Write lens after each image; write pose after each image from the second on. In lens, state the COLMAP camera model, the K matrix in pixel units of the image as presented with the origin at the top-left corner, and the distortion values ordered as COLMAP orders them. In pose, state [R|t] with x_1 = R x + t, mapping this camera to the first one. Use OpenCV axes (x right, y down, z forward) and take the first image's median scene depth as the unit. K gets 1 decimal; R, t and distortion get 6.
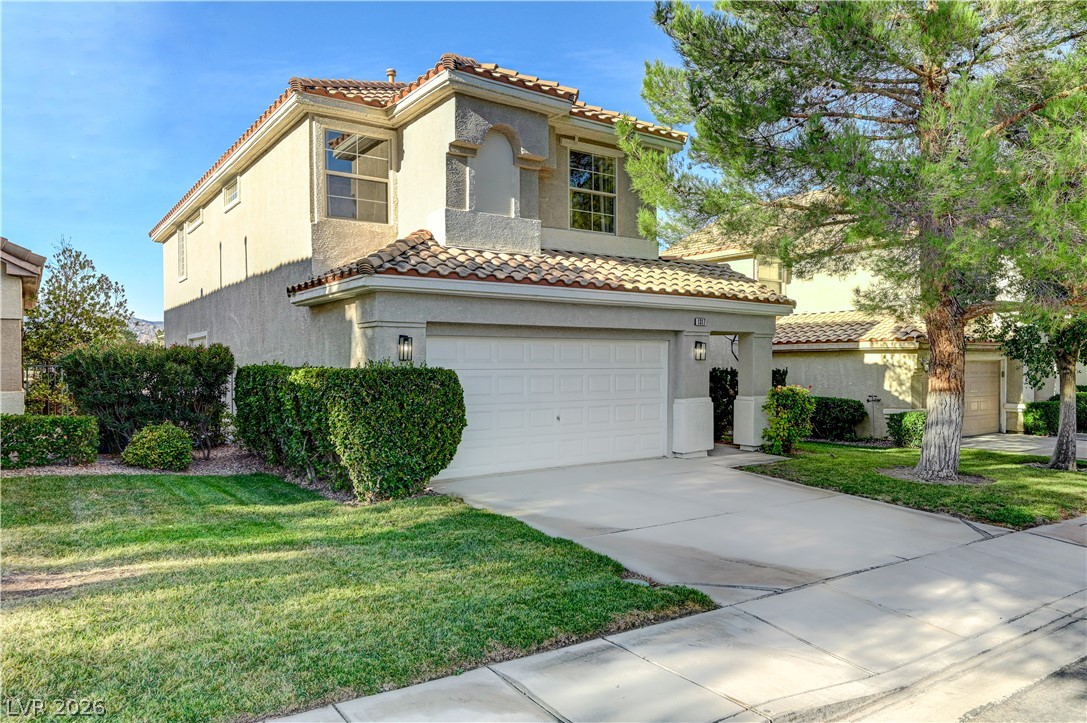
lens RADIAL K [[738.4, 0, 519.1], [0, 738.4, 366.6], [0, 0, 1]] dist [-0.002420, -0.000922]
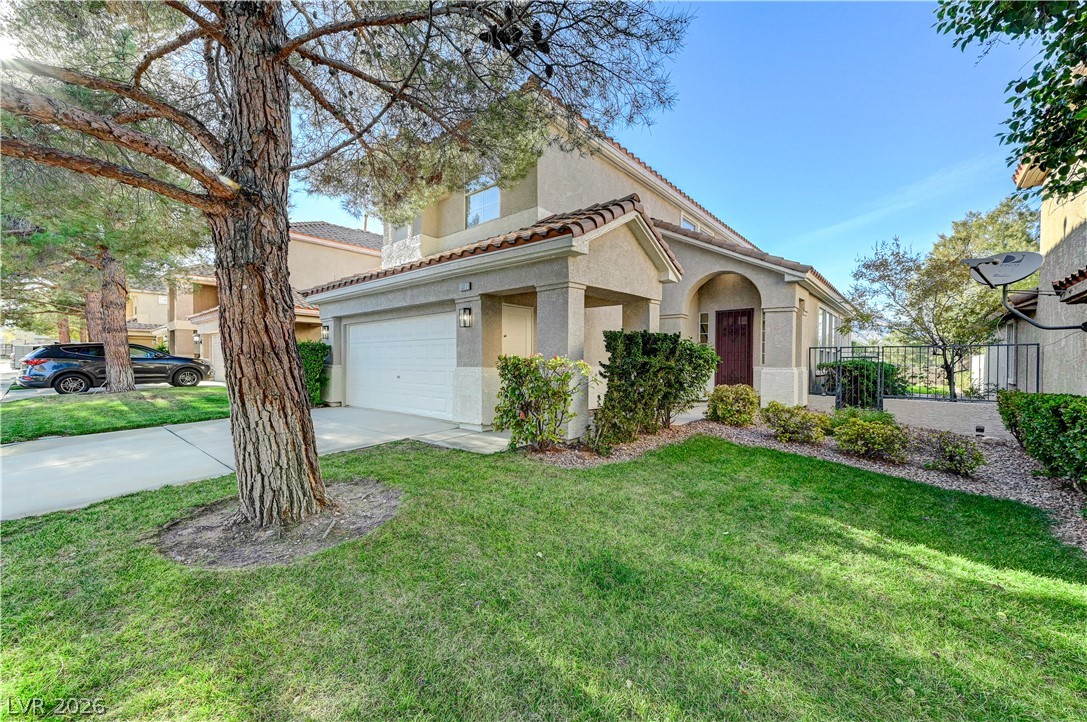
lens RADIAL K [[415.8, 0, 543.5], [0, 415.8, 361.0], [0, 0, 1]] dist [0.023215, 0.000088]
pose [[0.256199, 0.004517, -0.966613, 0.938260], [-0.009303, 0.999954, 0.002207, 0.038468], [0.966579, 0.008427, 0.256230, 1.147564]]
